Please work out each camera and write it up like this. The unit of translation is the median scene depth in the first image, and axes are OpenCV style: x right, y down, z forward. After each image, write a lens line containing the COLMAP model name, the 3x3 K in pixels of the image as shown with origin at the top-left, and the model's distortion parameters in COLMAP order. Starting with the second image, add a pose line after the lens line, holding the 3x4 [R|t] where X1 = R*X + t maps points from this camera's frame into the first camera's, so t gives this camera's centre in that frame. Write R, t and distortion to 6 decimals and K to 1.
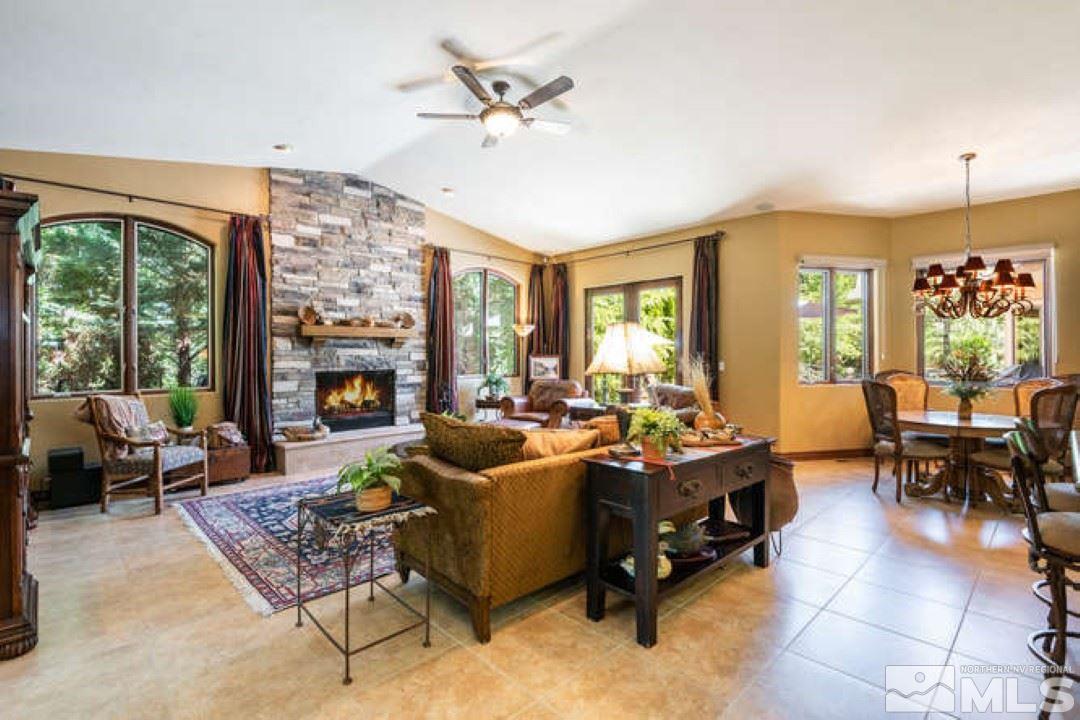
lens RADIAL K [[491.8, 0, 546.6], [0, 491.8, 355.1], [0, 0, 1]] dist [0.001031, 0.000163]
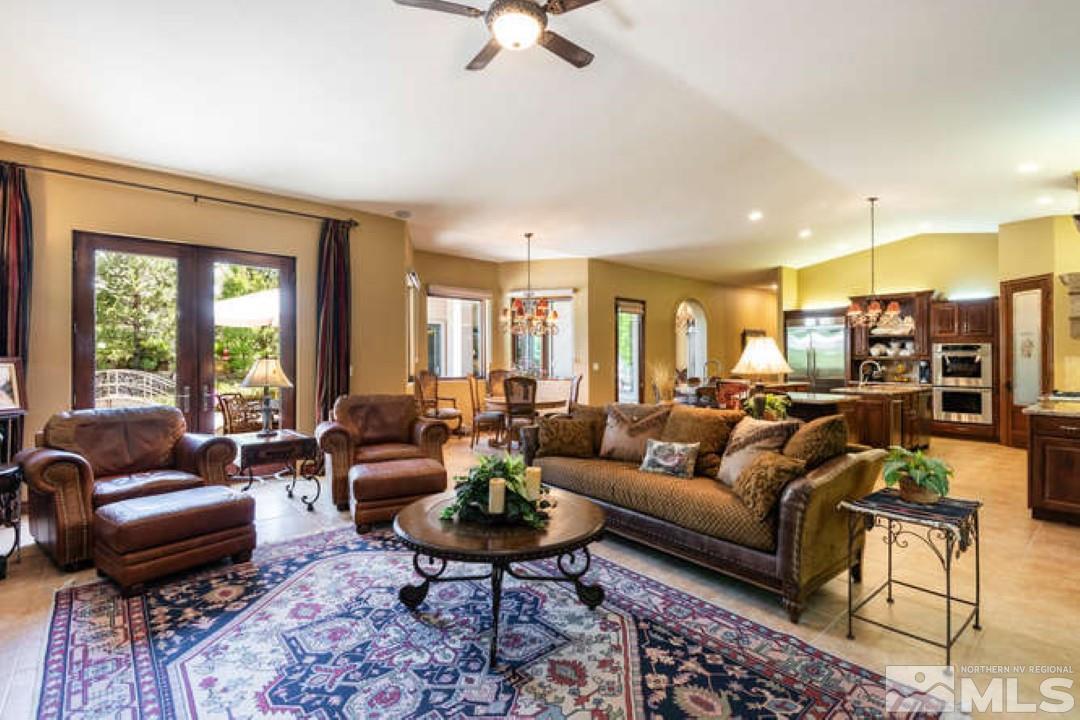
lens RADIAL K [[504.8, 0, 535.6], [0, 504.8, 361.5], [0, 0, 1]] dist [0.001825, -0.015093]
pose [[0.040276, -0.000066, 0.999189, -0.378640], [0.004698, 0.999989, -0.000123, 0.004322], [-0.999178, 0.004699, 0.040275, 0.436480]]
